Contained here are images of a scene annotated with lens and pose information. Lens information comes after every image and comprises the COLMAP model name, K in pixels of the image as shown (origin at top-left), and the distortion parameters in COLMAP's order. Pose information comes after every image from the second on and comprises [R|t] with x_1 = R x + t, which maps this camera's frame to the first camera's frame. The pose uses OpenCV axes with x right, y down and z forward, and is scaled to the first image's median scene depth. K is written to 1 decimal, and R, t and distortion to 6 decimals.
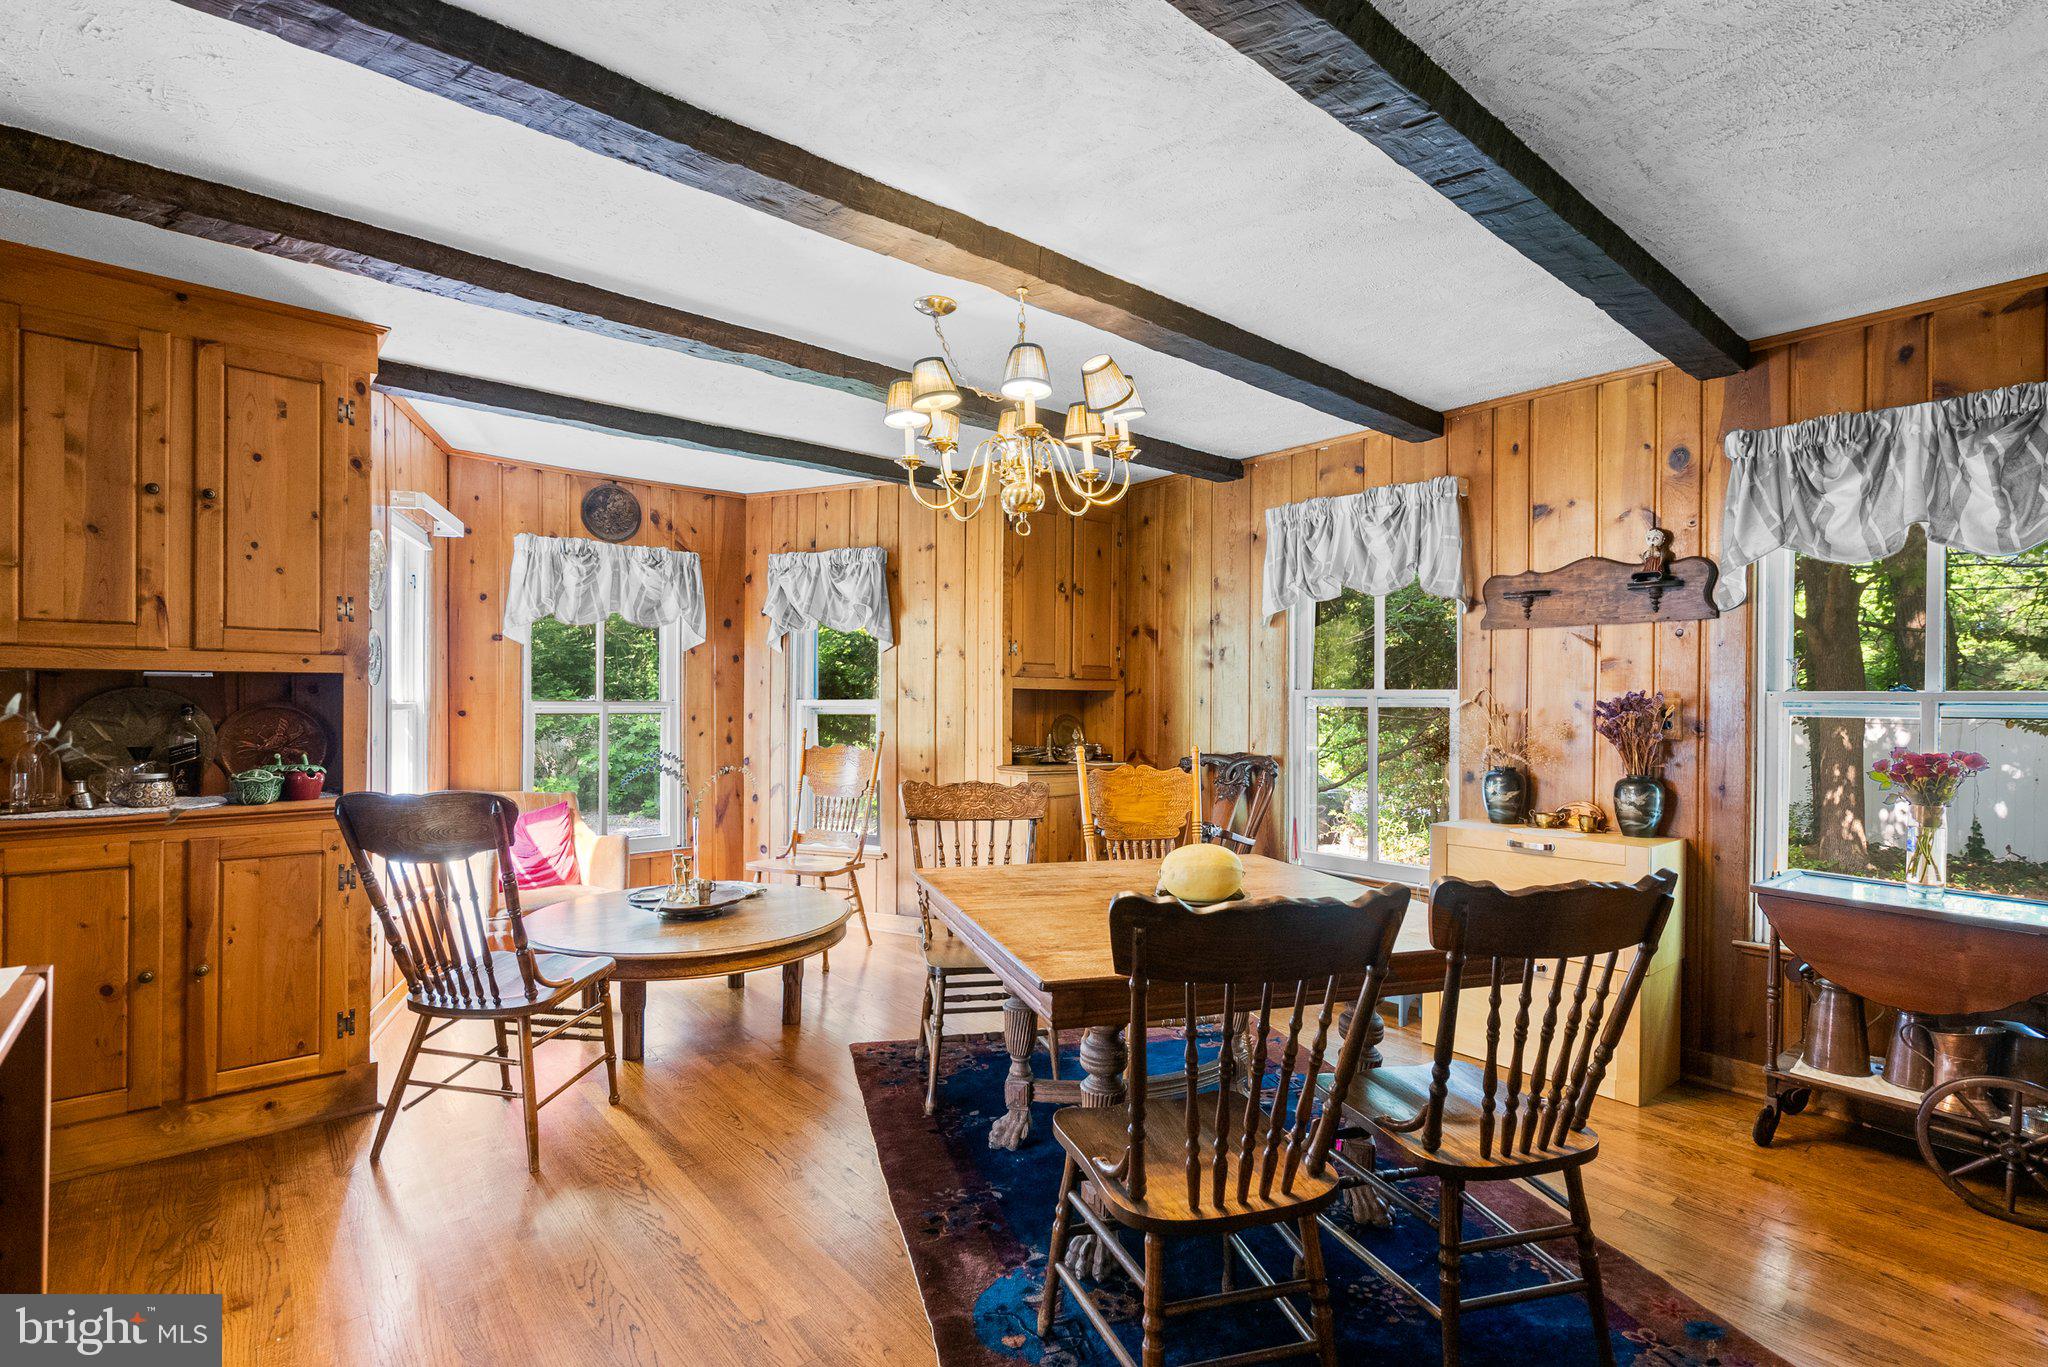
lens RADIAL K [[943.6, 0, 1025.7], [0, 943.6, 699.9], [0, 0, 1]] dist [-0.000660, -0.000173]
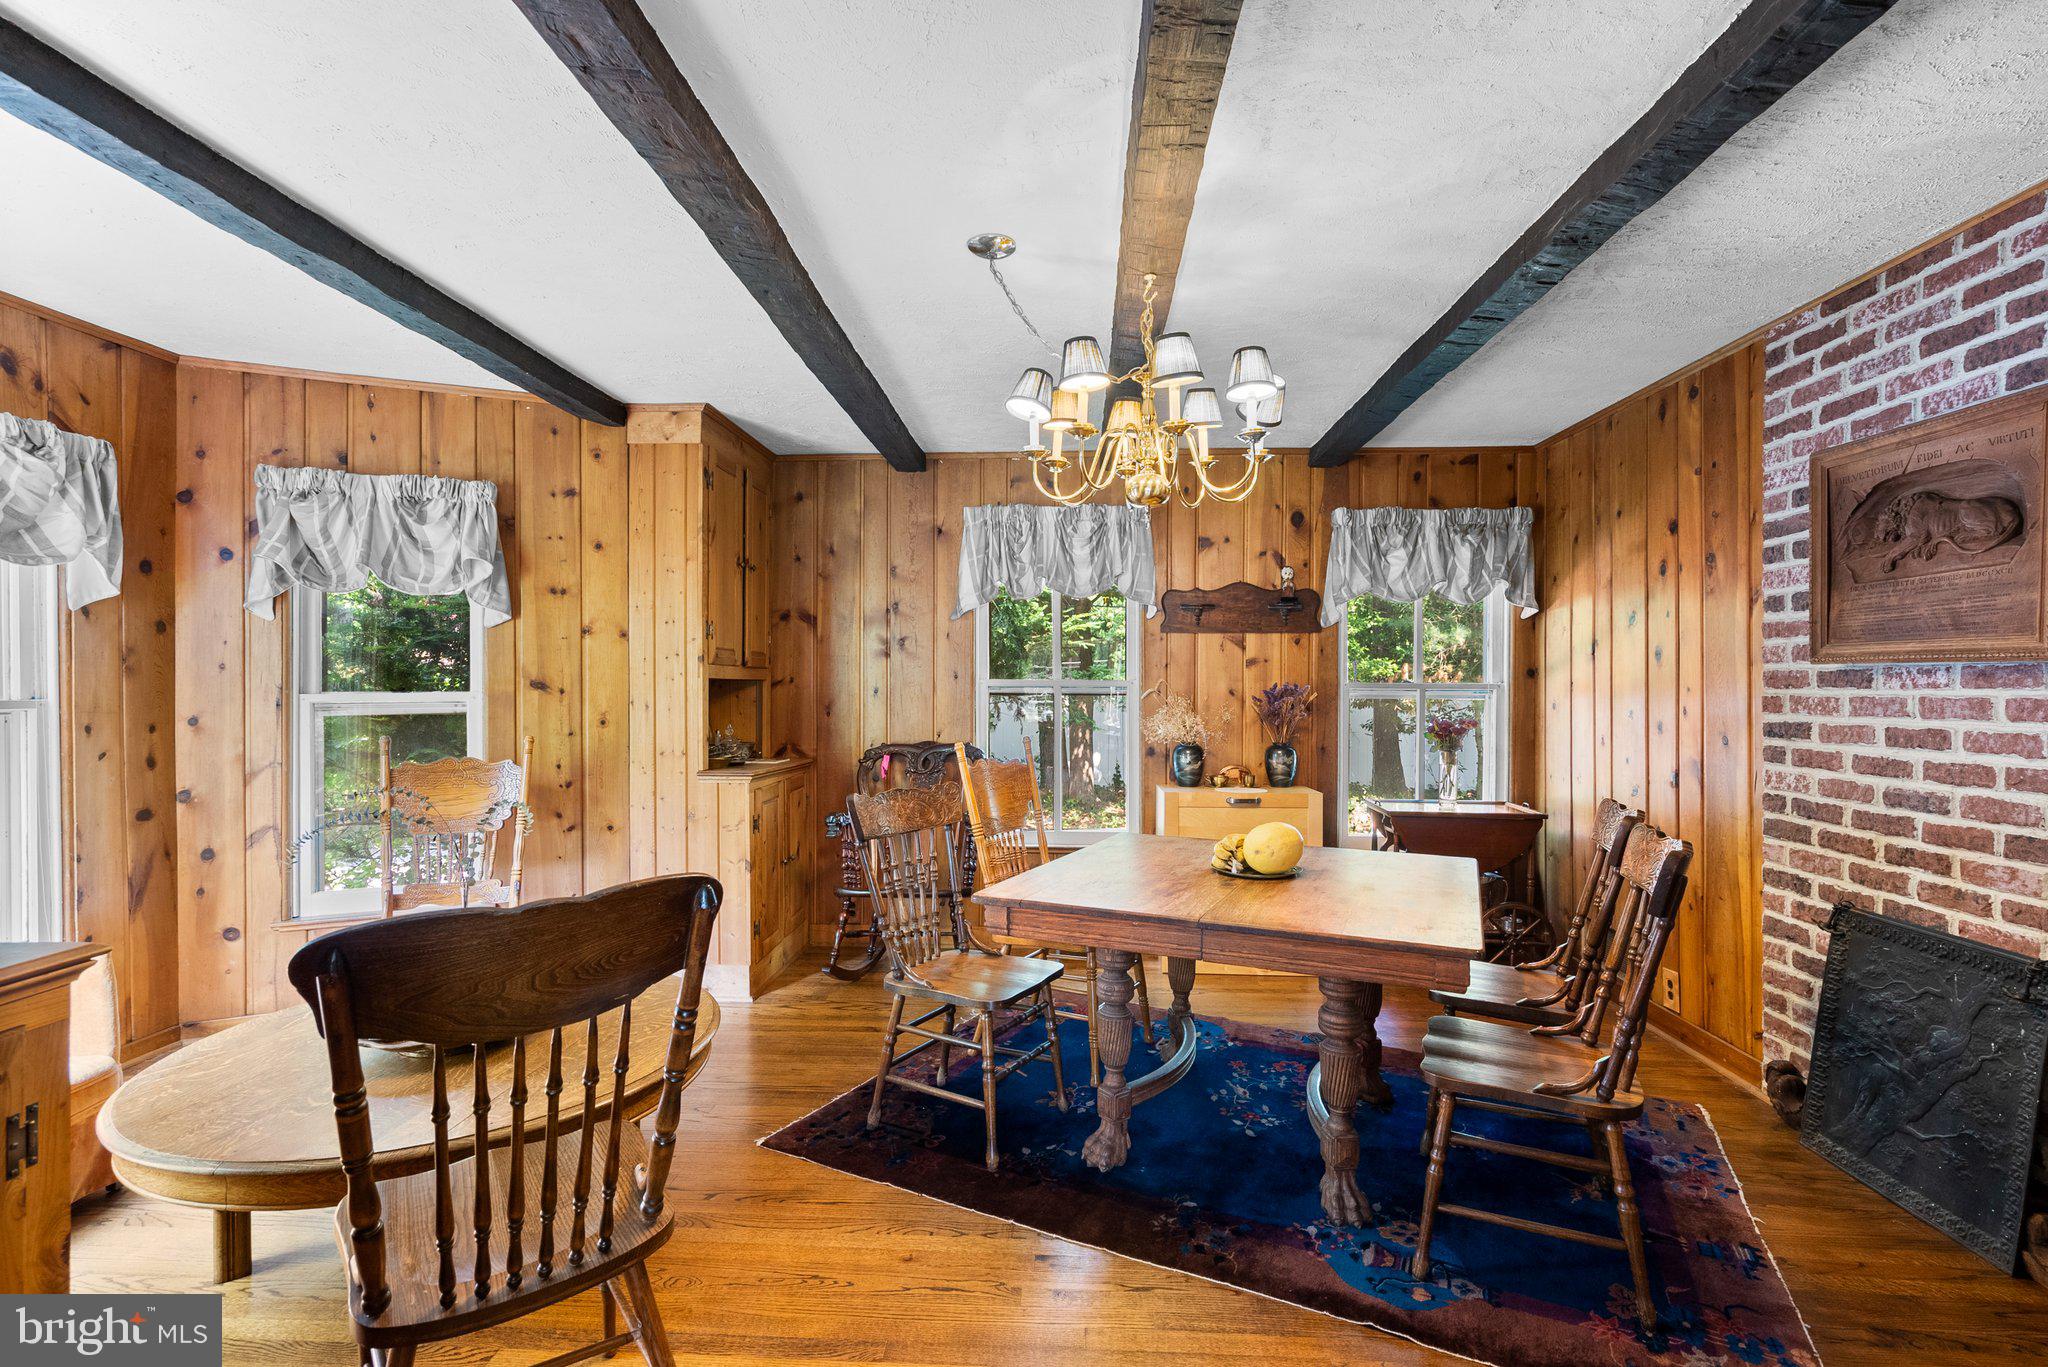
lens RADIAL K [[929.4, 0, 1026.1], [0, 929.4, 680.4], [0, 0, 1]] dist [-0.000566, -0.000144]
pose [[0.687634, -0.002427, 0.726053, -0.399324], [0.003159, 0.999995, 0.000350, -0.008968], [-0.726050, 0.002053, 0.687638, 0.217958]]
